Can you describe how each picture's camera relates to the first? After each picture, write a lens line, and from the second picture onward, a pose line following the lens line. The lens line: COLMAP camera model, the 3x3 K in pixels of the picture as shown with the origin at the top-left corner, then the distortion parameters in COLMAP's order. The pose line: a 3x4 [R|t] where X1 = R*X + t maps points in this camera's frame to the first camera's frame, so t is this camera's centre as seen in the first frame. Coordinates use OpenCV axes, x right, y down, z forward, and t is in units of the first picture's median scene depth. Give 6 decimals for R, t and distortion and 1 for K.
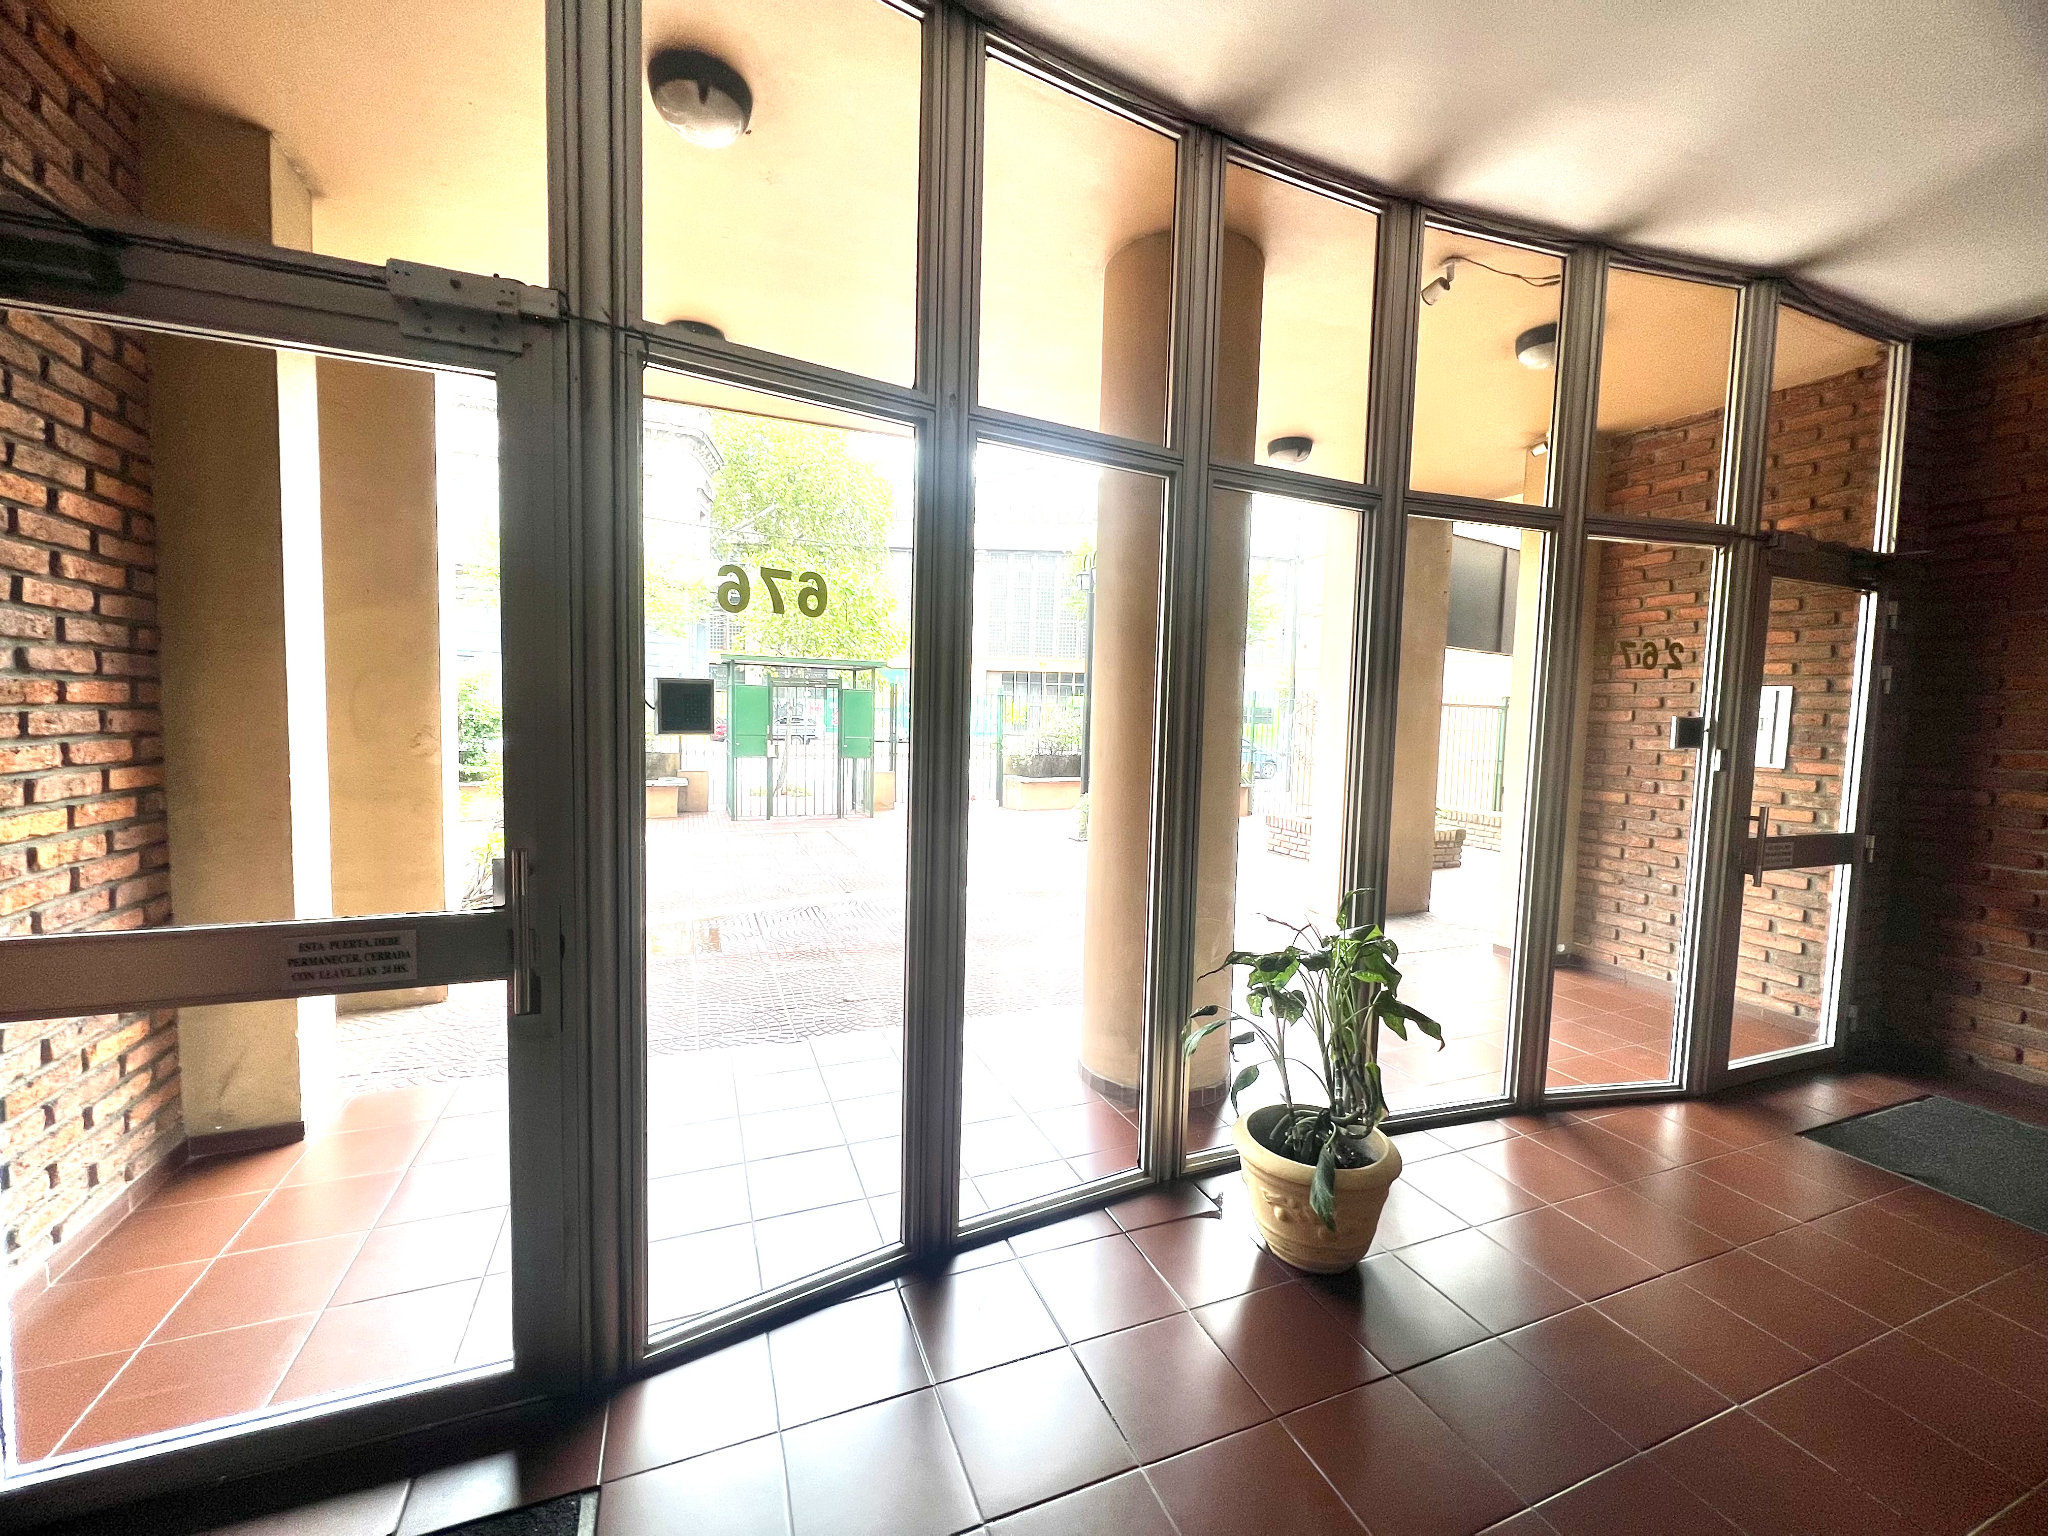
lens RADIAL K [[823.5, 0, 1028.8], [0, 823.5, 762.9], [0, 0, 1]] dist [-0.001769, 0.000199]
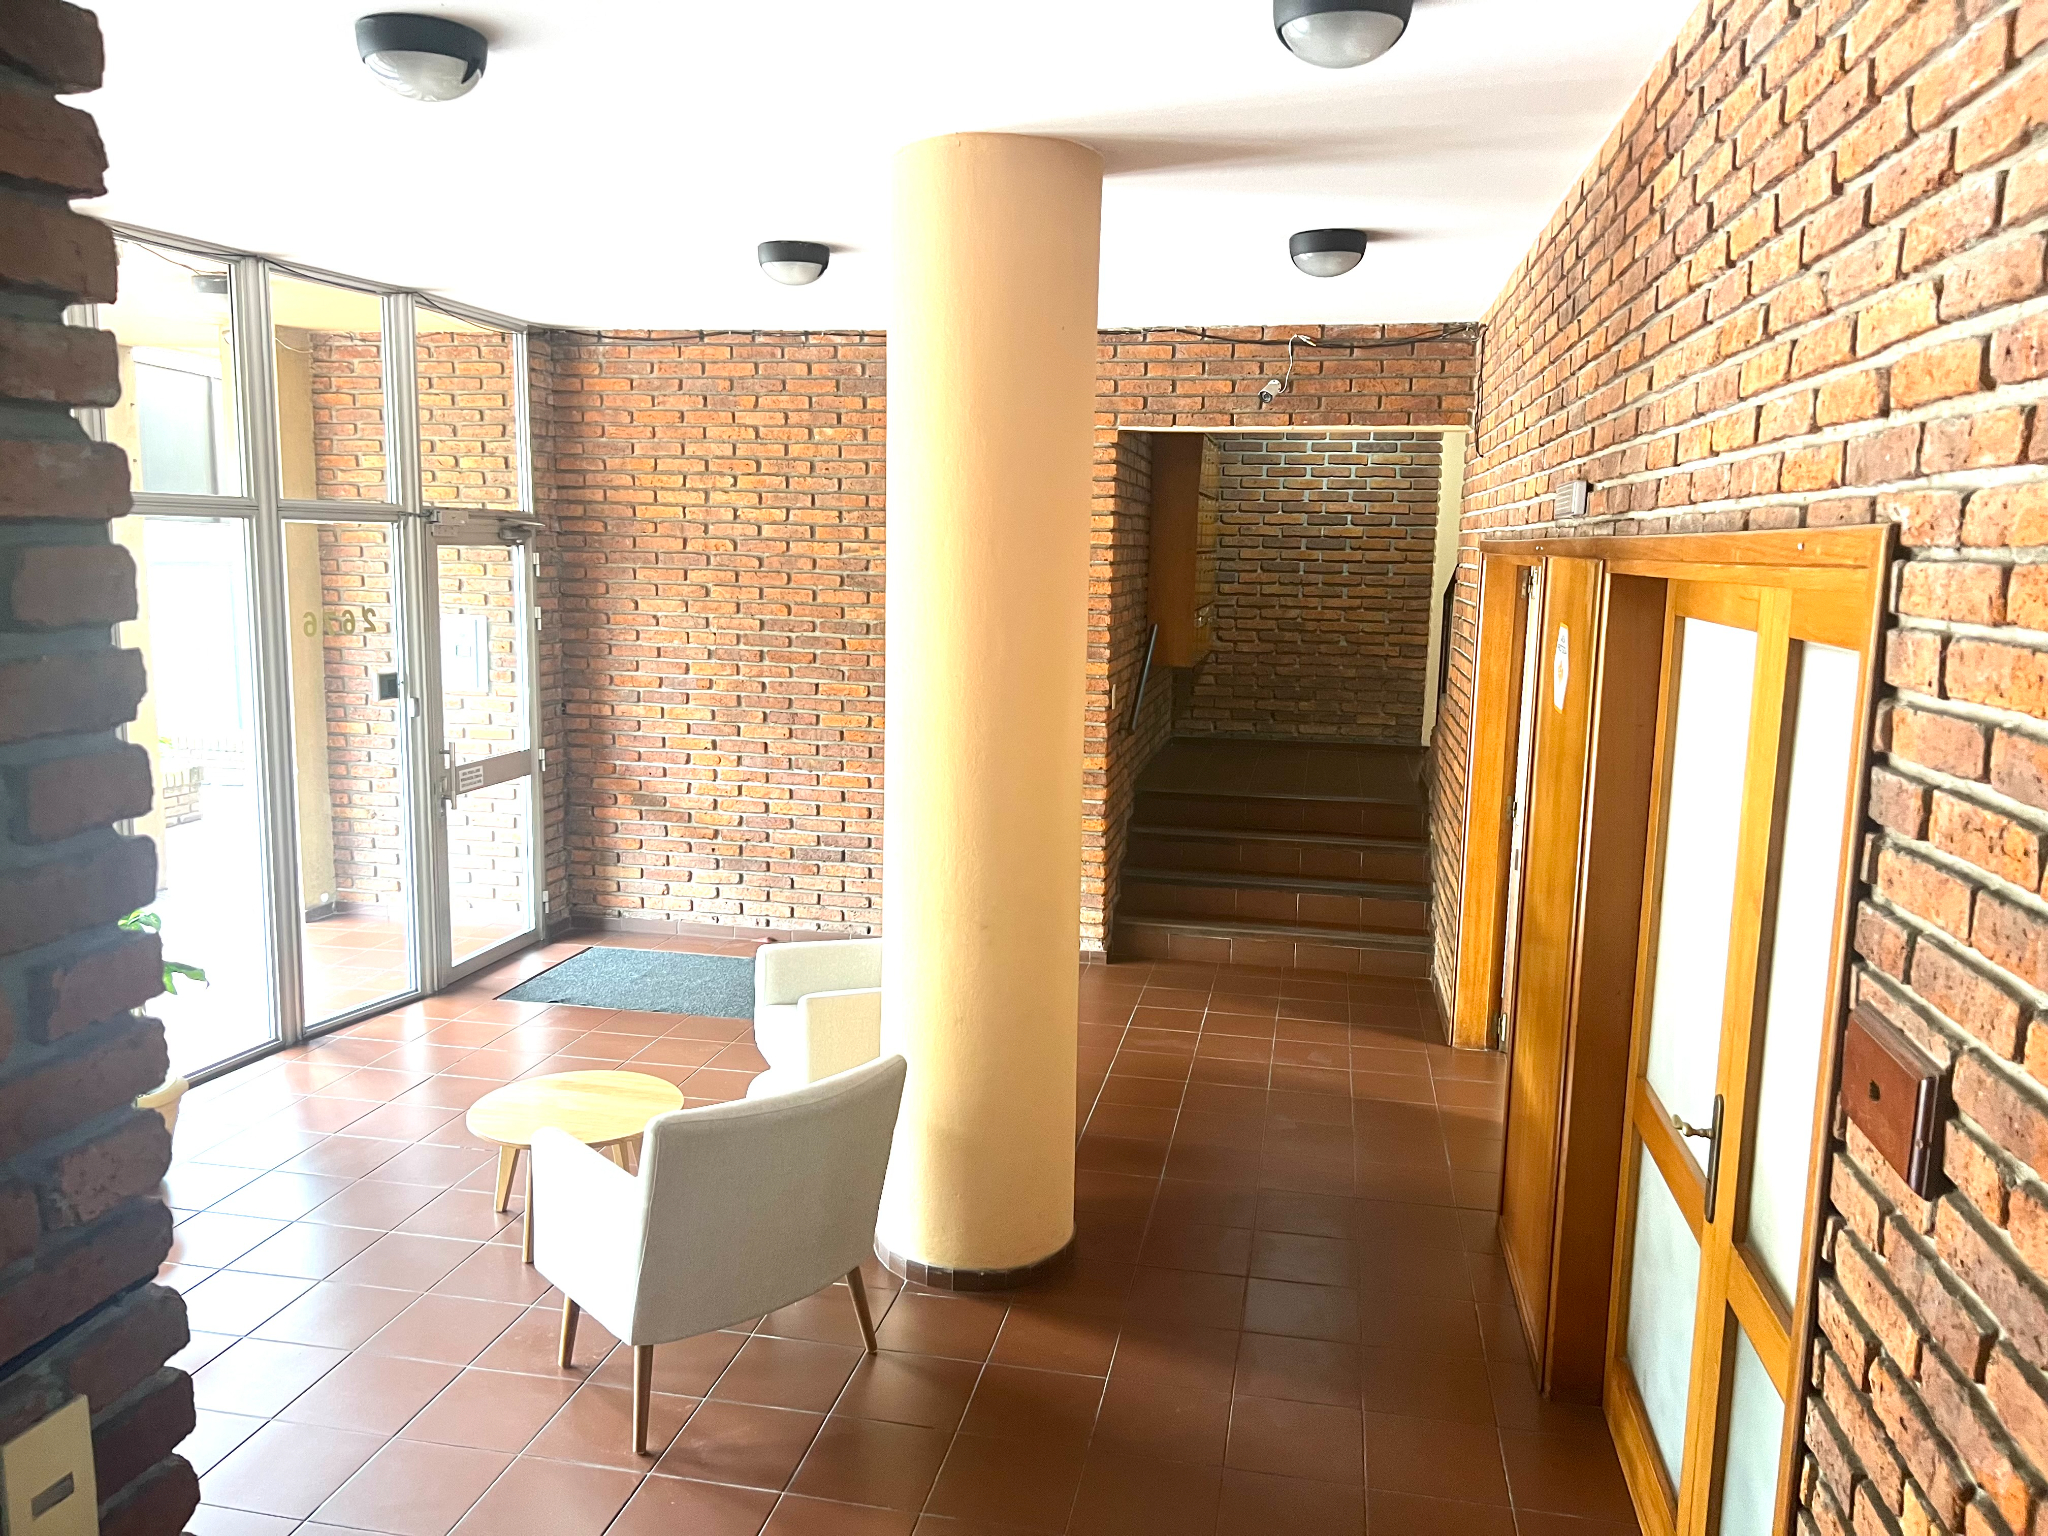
lens RADIAL K [[1562.7, 0, 1025.3], [0, 1562.7, 764.4], [0, 0, 1]] dist [0.027538, -0.033703]
pose [[0.558233, -0.139868, 0.817810, -0.466766], [0.053861, 0.989718, 0.132503, -0.159552], [-0.827934, -0.029919, 0.560026, -0.892747]]
